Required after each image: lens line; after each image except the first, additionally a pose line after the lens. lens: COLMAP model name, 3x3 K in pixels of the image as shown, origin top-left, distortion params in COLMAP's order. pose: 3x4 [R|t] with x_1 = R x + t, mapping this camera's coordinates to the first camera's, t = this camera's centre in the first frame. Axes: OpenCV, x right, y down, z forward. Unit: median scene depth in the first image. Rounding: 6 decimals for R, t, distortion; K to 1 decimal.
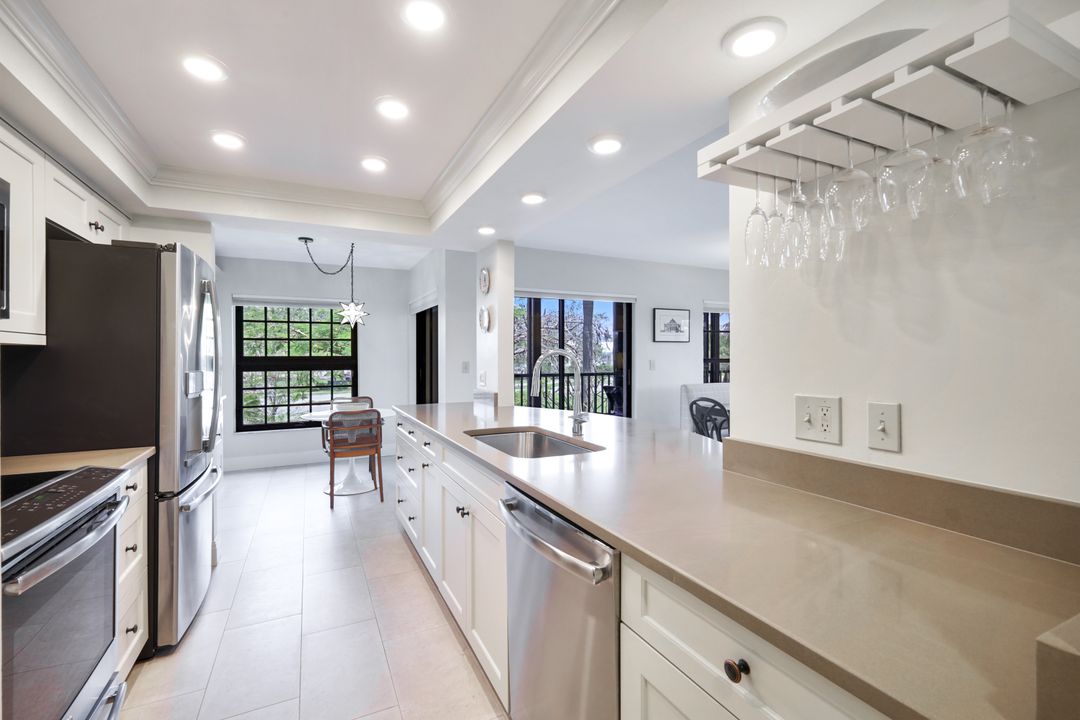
lens RADIAL K [[475.8, 0, 540.0], [0, 475.8, 360.0], [0, 0, 1]] dist [-0.000567, -0.000027]
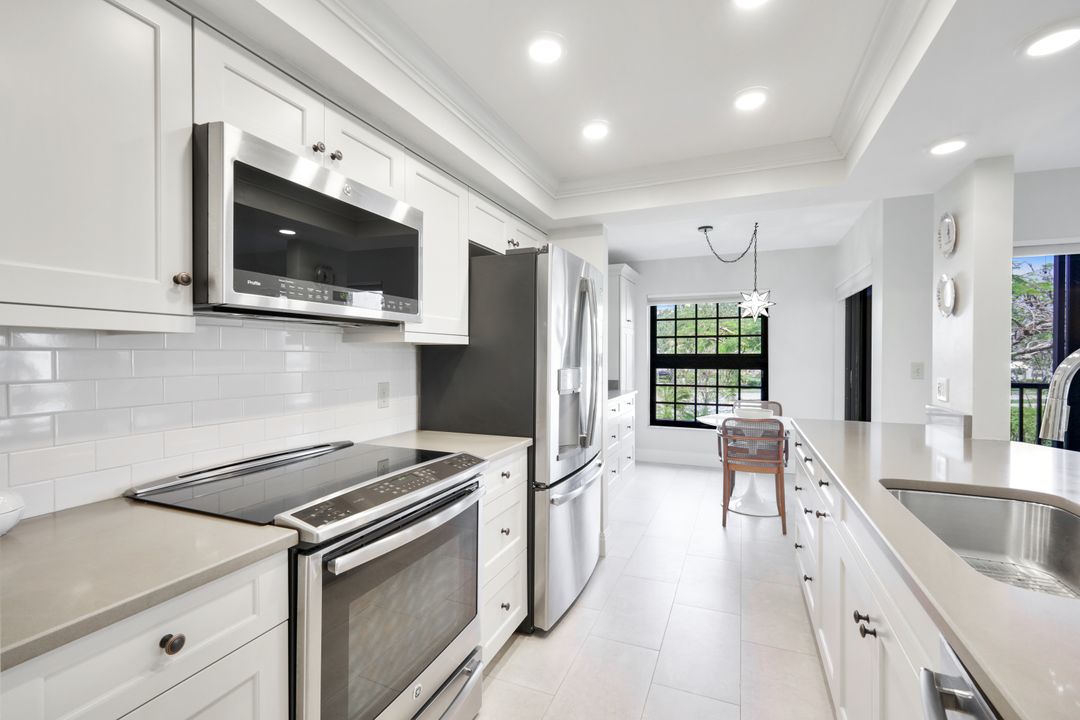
lens RADIAL K [[484.1, 0, 538.6], [0, 484.1, 358.4], [0, 0, 1]] dist [-0.000035, 0.000244]
pose [[0.660337, 0.009189, -0.750913, 0.007057], [-0.008007, 0.999954, 0.005195, -0.001588], [0.750927, 0.002582, 0.660381, 0.165014]]
